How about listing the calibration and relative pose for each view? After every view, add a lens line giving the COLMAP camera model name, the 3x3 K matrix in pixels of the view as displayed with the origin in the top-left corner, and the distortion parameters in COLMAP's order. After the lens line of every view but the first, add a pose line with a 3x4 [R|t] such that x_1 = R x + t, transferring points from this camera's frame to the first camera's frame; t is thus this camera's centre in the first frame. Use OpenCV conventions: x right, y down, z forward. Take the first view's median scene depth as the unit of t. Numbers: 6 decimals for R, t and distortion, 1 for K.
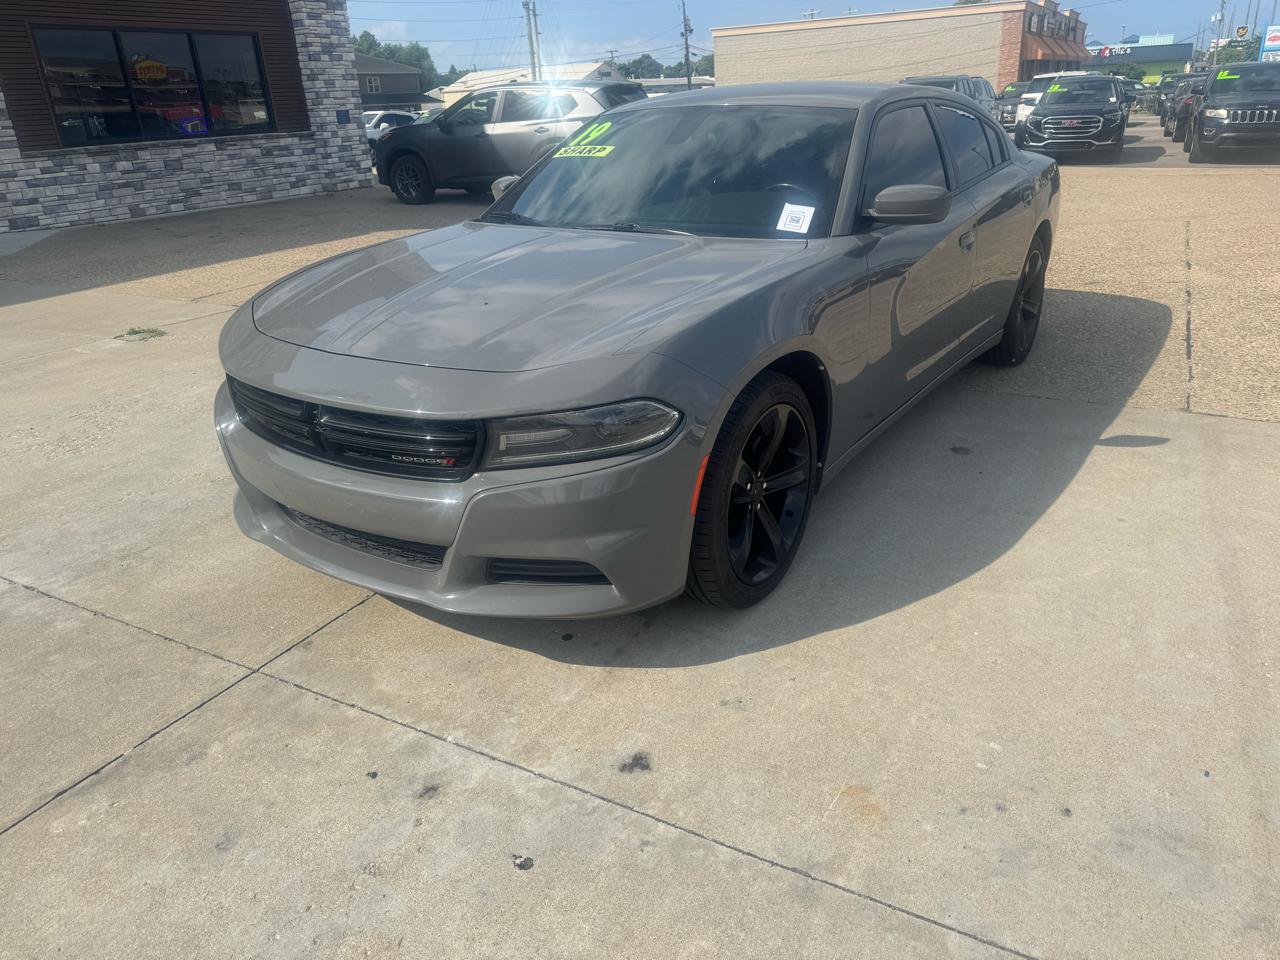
lens RADIAL K [[912.4, 0, 643.4], [0, 912.4, 475.6], [0, 0, 1]] dist [0.006997, -0.004979]
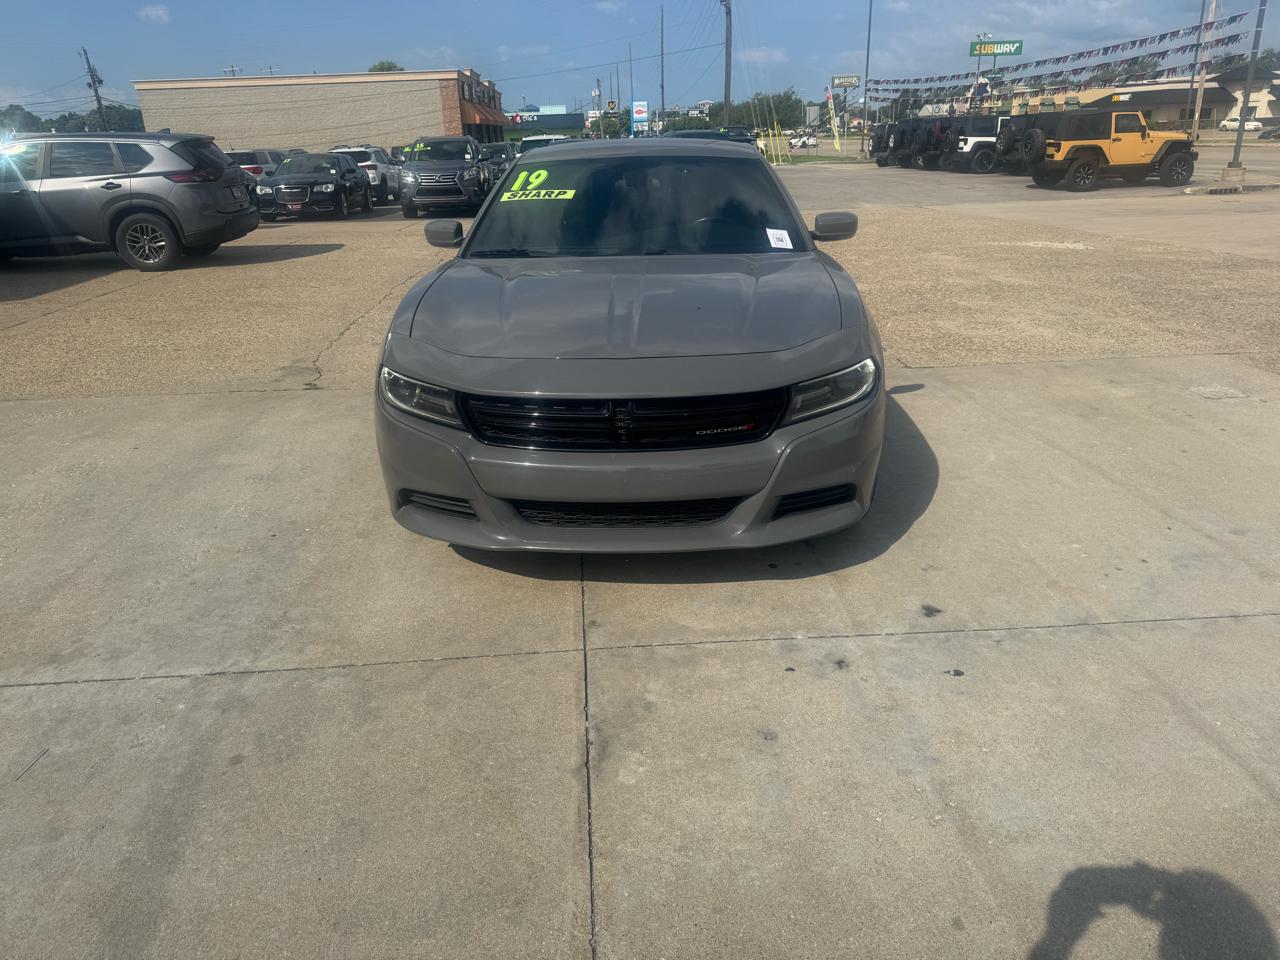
lens RADIAL K [[912.4, 0, 643.4], [0, 912.4, 475.6], [0, 0, 1]] dist [0.006997, -0.004979]
pose [[0.839380, -0.172703, 0.515379, -0.179341], [0.201663, 0.979455, -0.000227, 0.004052], [-0.504751, 0.104124, 0.856963, -0.000049]]
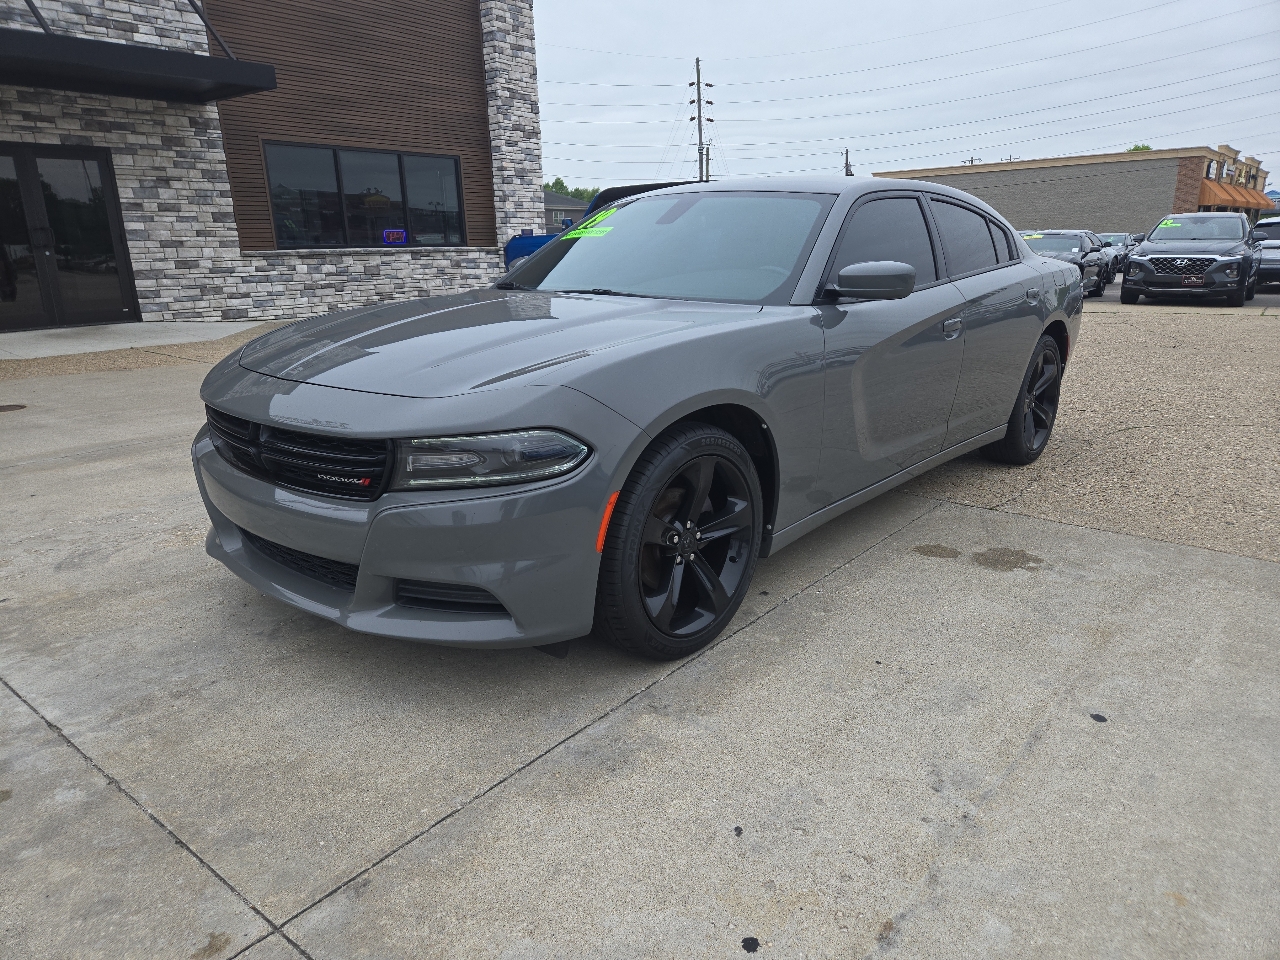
lens RADIAL K [[850.8, 0, 632.6], [0, 850.8, 493.6], [0, 0, 1]] dist [0.066548, -0.048214]
pose [[0.982860, 0.078710, -0.166705, -0.018828], [-0.094963, 0.991233, -0.091869, -0.012775], [0.158013, 0.106125, 0.981718, 0.079090]]
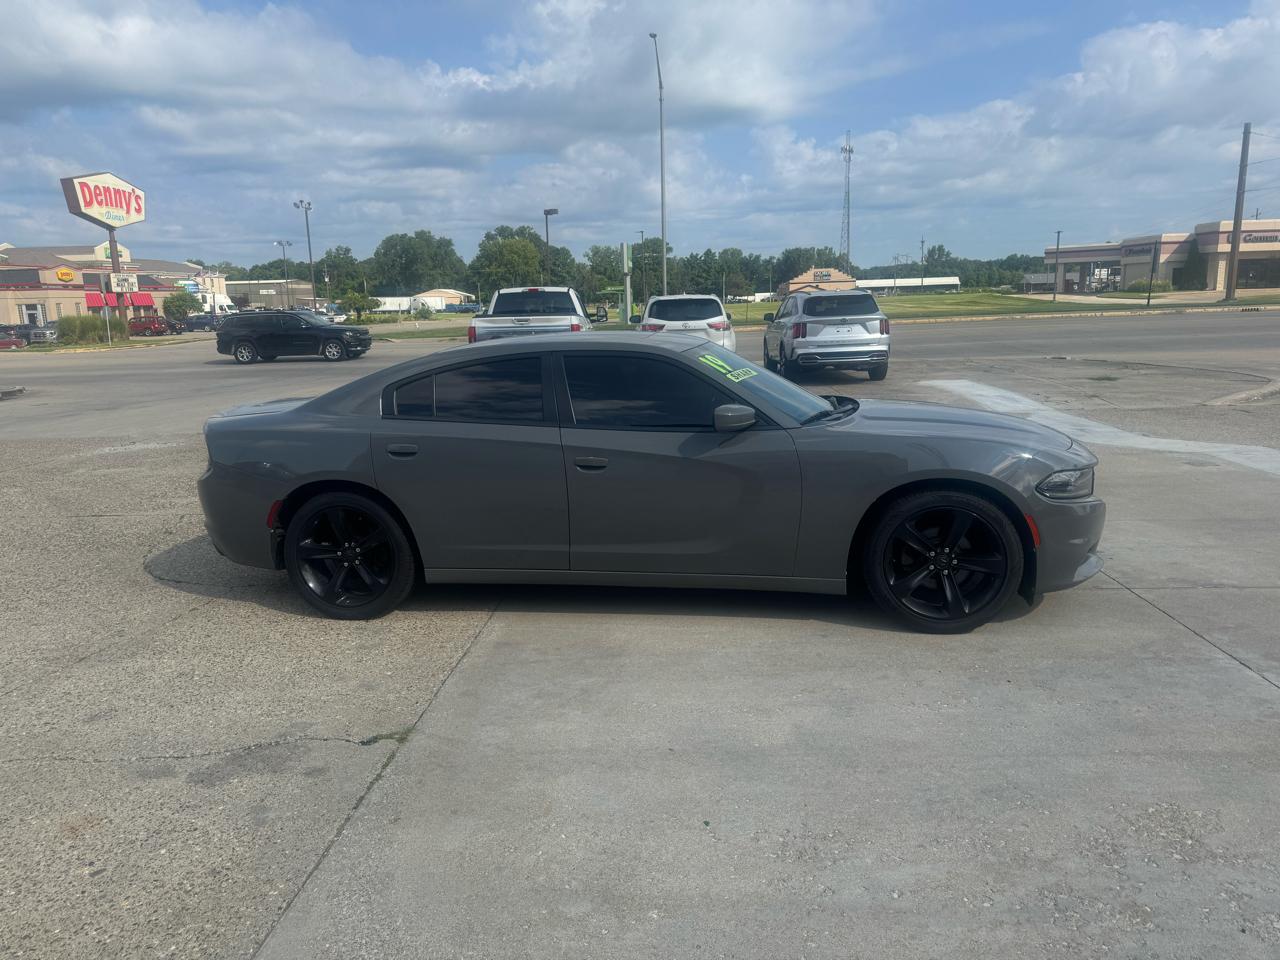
lens RADIAL K [[893.8, 0, 636.9], [0, 893.8, 485.8], [0, 0, 1]] dist [0.073560, -0.076276]
pose [[-0.417149, -0.126503, 0.899991, -0.343201], [0.391986, 0.868380, 0.303747, -0.197286], [-0.819959, 0.479492, -0.312656, 0.474517]]
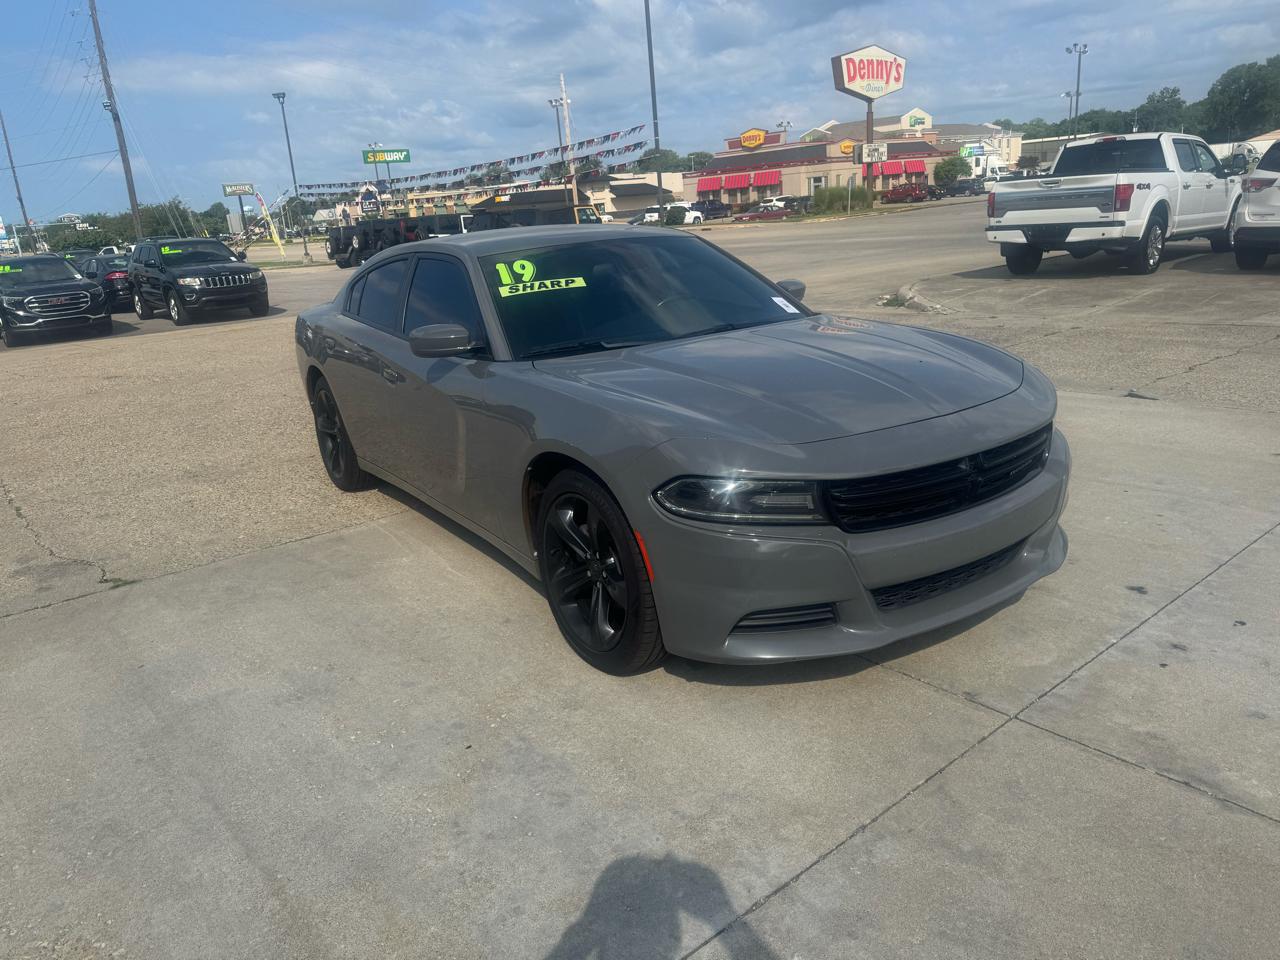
lens RADIAL K [[902.3, 0, 633.9], [0, 902.3, 482.7], [0, 0, 1]] dist [0.028382, -0.032722]
pose [[0.377851, -0.256062, 0.889753, -0.291137], [0.406677, 0.909230, 0.088964, -0.061050], [-0.831771, 0.328227, 0.447688, 0.161503]]
